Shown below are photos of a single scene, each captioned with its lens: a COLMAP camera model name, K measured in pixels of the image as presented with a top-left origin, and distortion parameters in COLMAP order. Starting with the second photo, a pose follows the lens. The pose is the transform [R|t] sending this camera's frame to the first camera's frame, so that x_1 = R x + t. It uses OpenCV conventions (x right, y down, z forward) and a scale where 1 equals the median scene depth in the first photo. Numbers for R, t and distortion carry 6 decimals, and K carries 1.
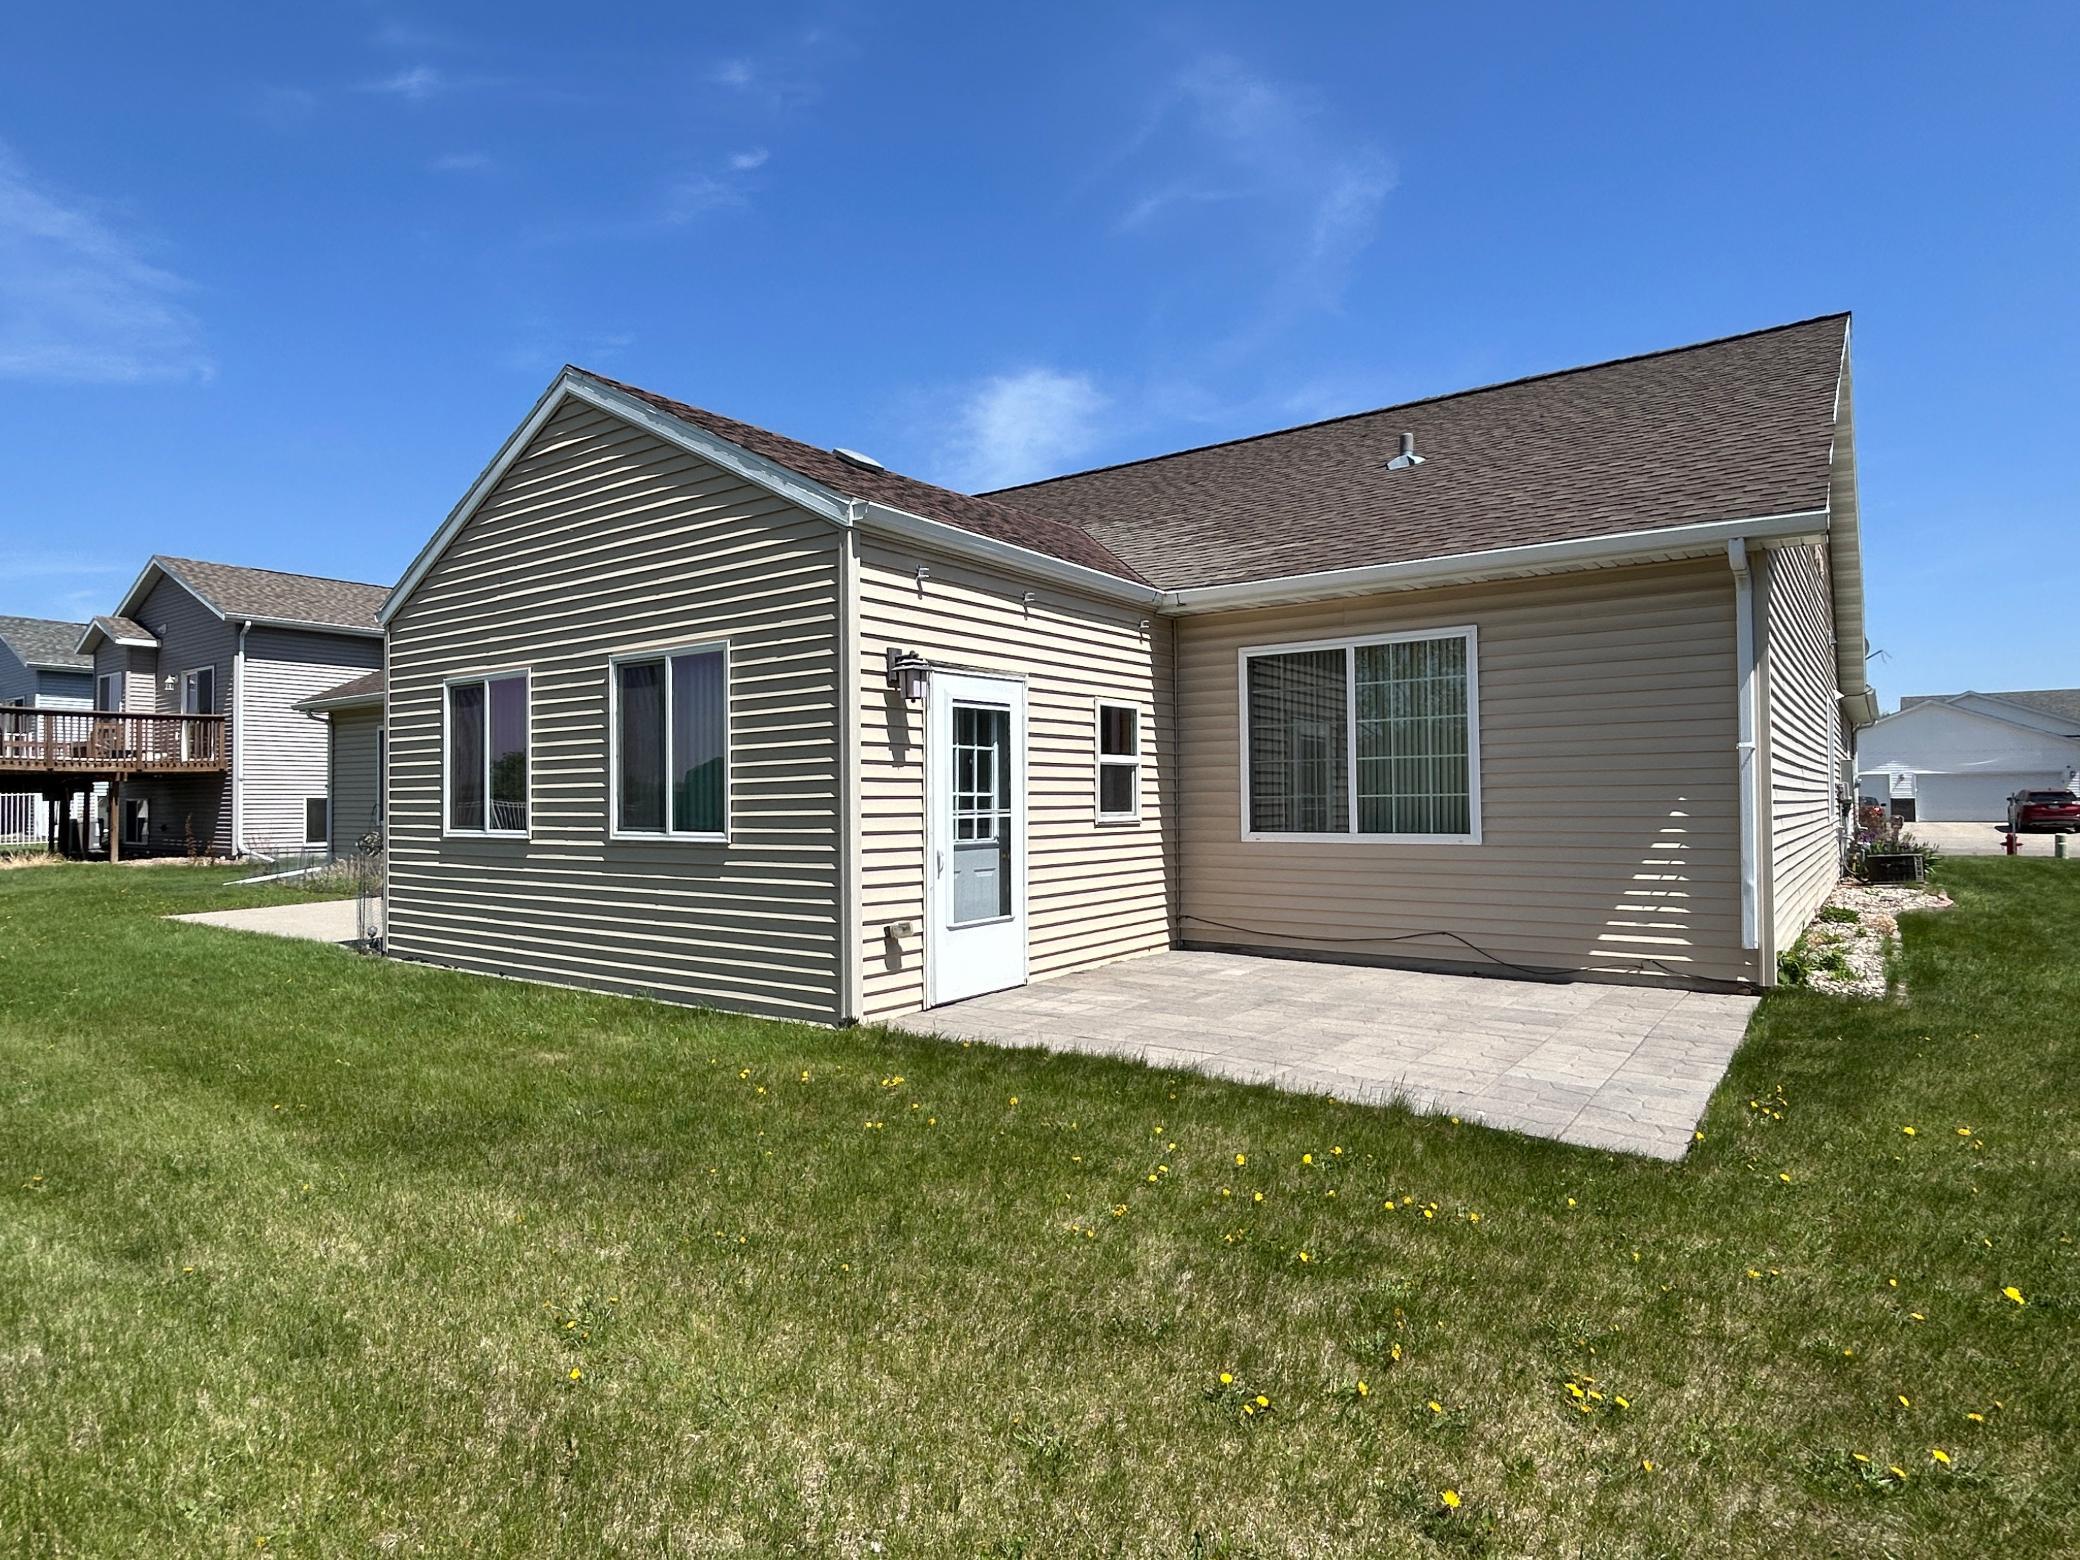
lens RADIAL K [[1148.9, 0, 1040.0], [0, 1148.9, 780.0], [0, 0, 1]] dist [-0.000615, -0.000501]
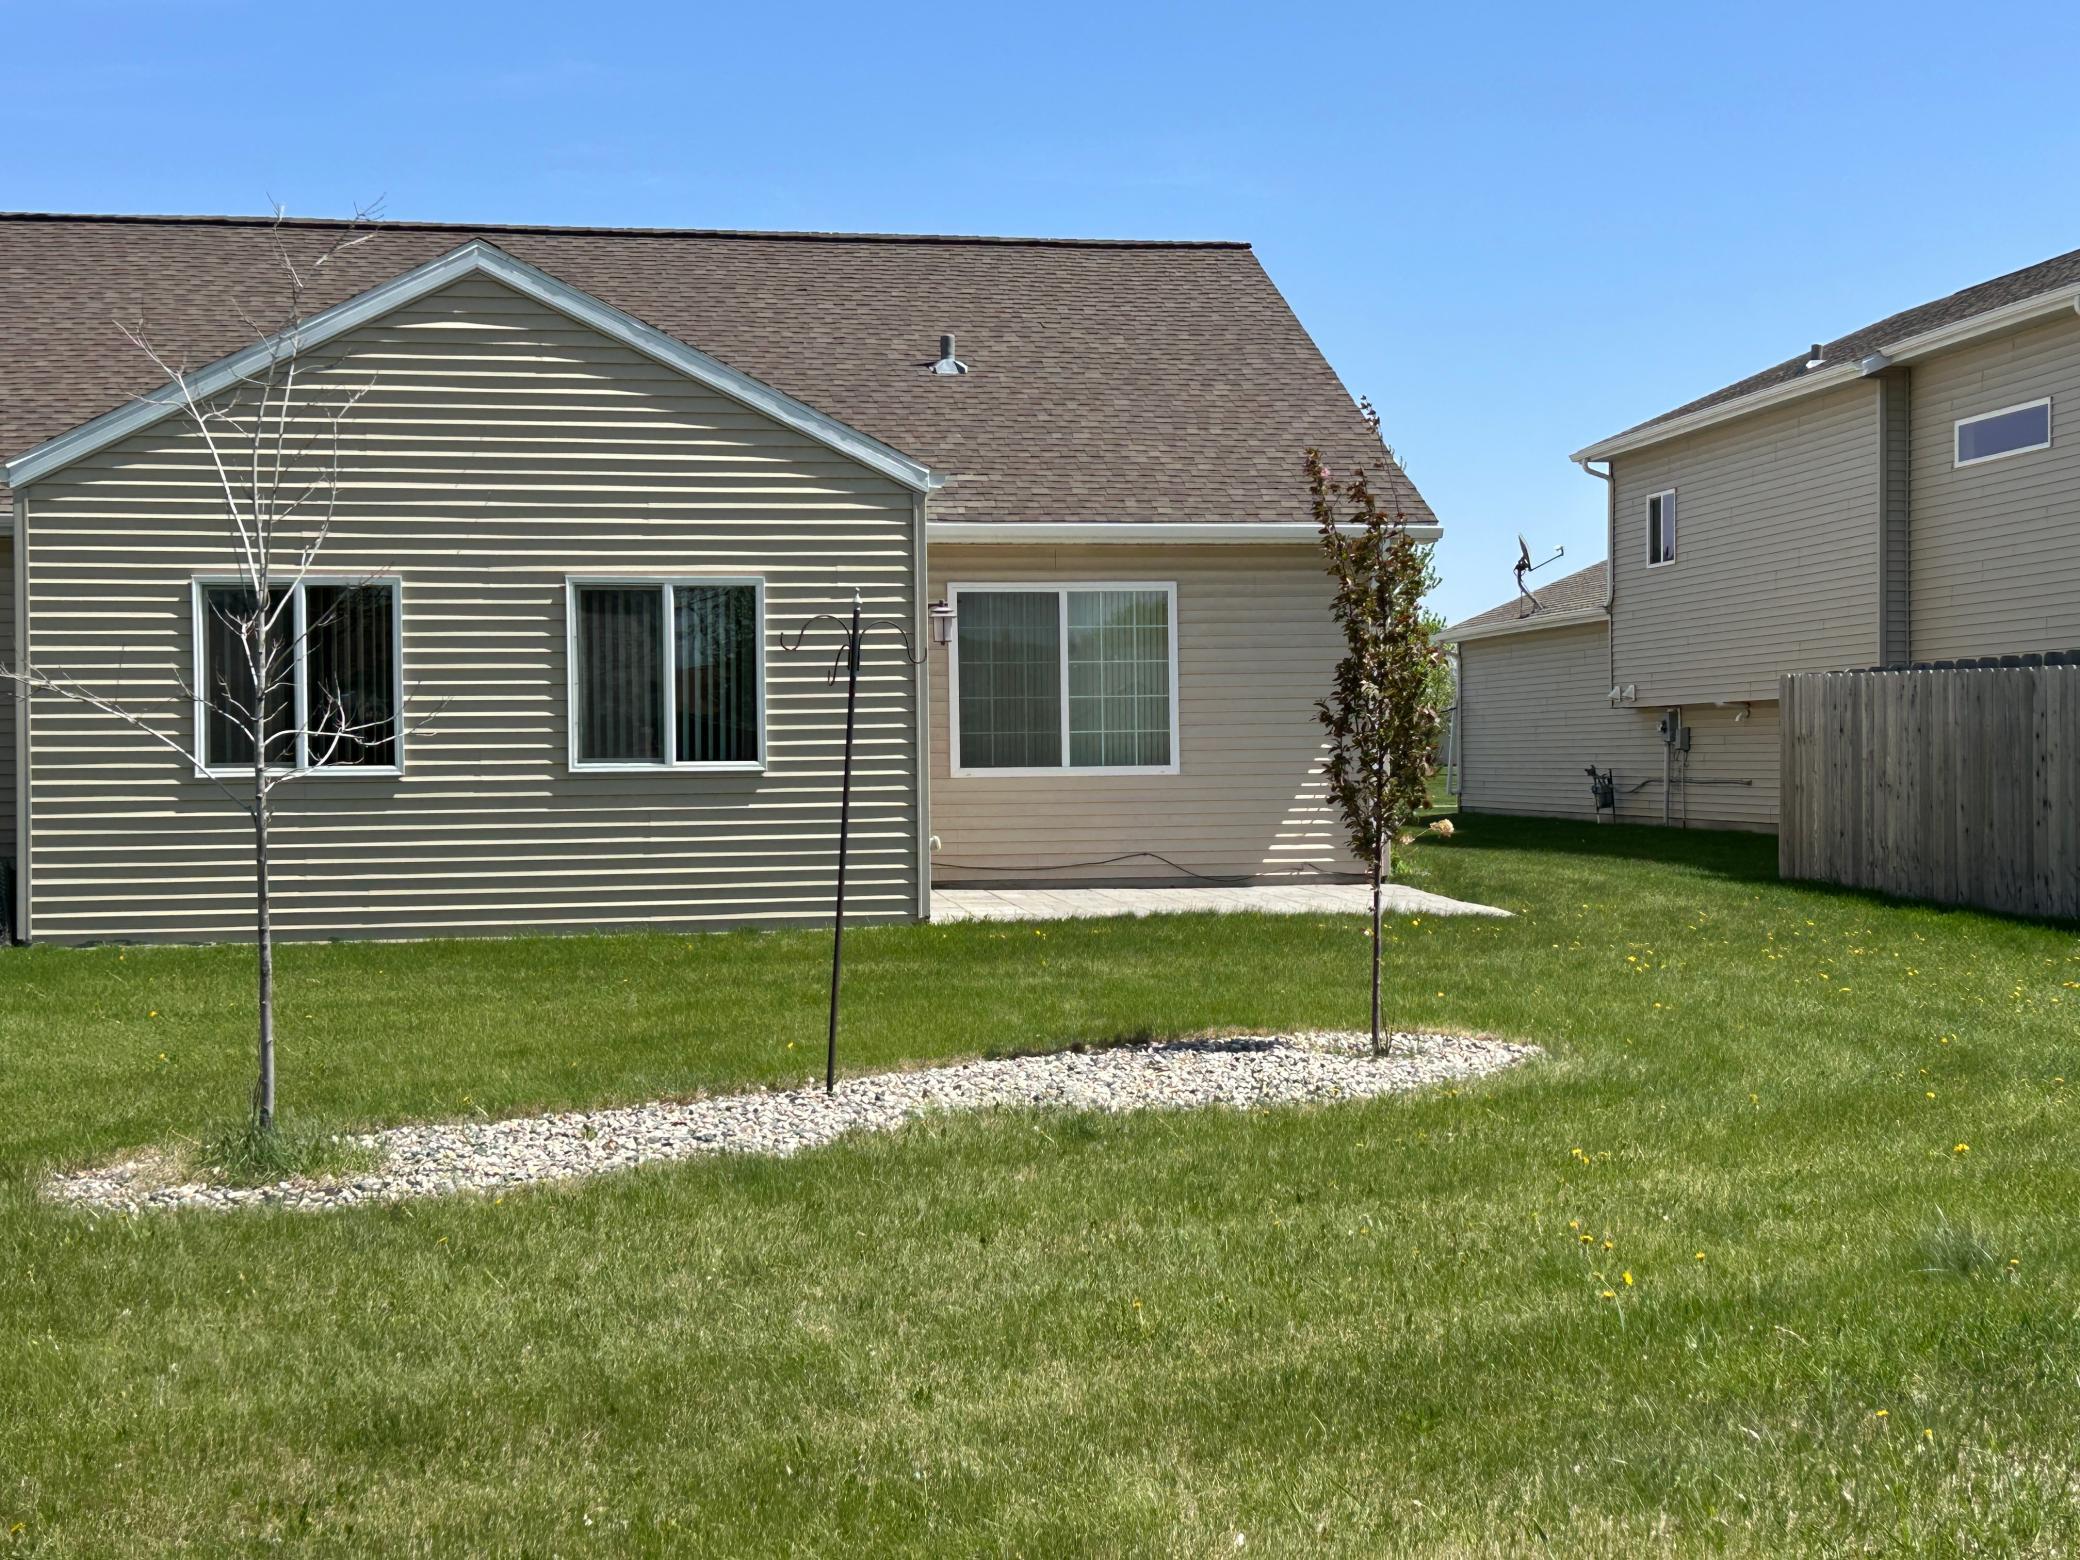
lens RADIAL K [[2709.8, 0, 1040.0], [0, 2709.8, 780.0], [0, 0, 1]] dist [0.168728, -0.008506]
pose [[0.711359, -0.006588, 0.702798, -1.661485], [-0.008267, 0.999808, 0.017740, 0.015535], [-0.702781, -0.018430, 0.711168, -0.849988]]
